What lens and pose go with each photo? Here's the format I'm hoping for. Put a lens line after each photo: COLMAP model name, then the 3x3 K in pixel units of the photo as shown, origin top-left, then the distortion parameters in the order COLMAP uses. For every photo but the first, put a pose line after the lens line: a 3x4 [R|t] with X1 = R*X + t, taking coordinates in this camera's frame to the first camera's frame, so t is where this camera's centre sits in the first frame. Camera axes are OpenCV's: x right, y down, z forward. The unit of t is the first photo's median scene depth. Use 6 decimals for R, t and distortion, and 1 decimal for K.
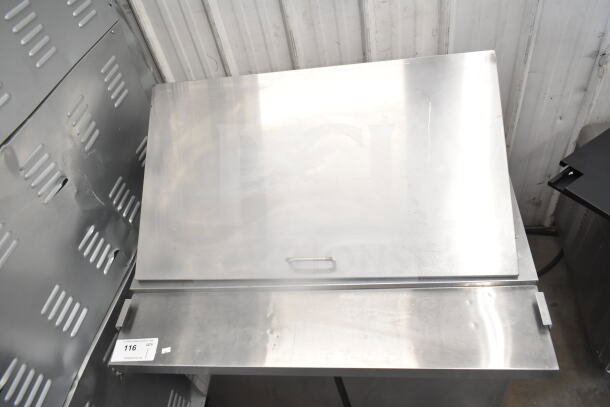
lens RADIAL K [[458.6, 0, 306.3], [0, 458.6, 200.1], [0, 0, 1]] dist [-0.000072, 0.001221]
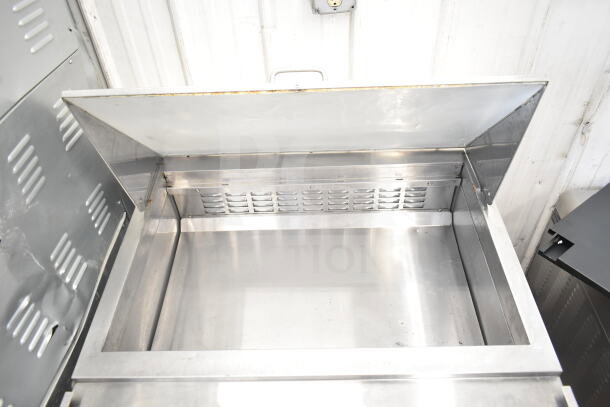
lens RADIAL K [[456.8, 0, 302.1], [0, 456.8, 205.8], [0, 0, 1]] dist [-0.000138, 0.004297]
pose [[0.990492, 0.038454, 0.132086, -0.092942], [-0.028147, 0.996475, -0.079033, -0.045523], [-0.134659, 0.074564, 0.988083, 0.124734]]
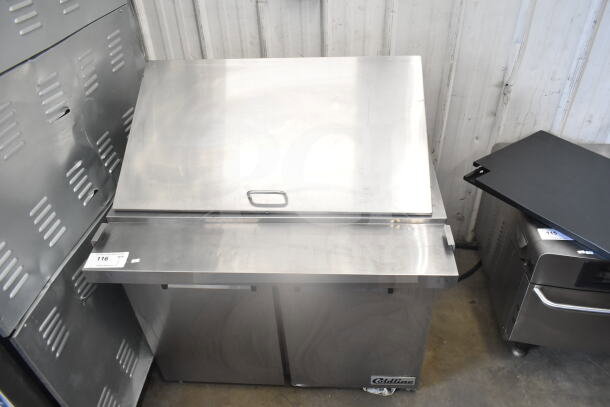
lens RADIAL K [[456.8, 0, 302.1], [0, 456.8, 205.8], [0, 0, 1]] dist [-0.000138, 0.004297]
pose [[0.992130, 0.087249, 0.089804, -0.005126], [-0.071553, 0.983665, -0.165174, 0.281333], [-0.102748, 0.157448, 0.982167, -0.150296]]
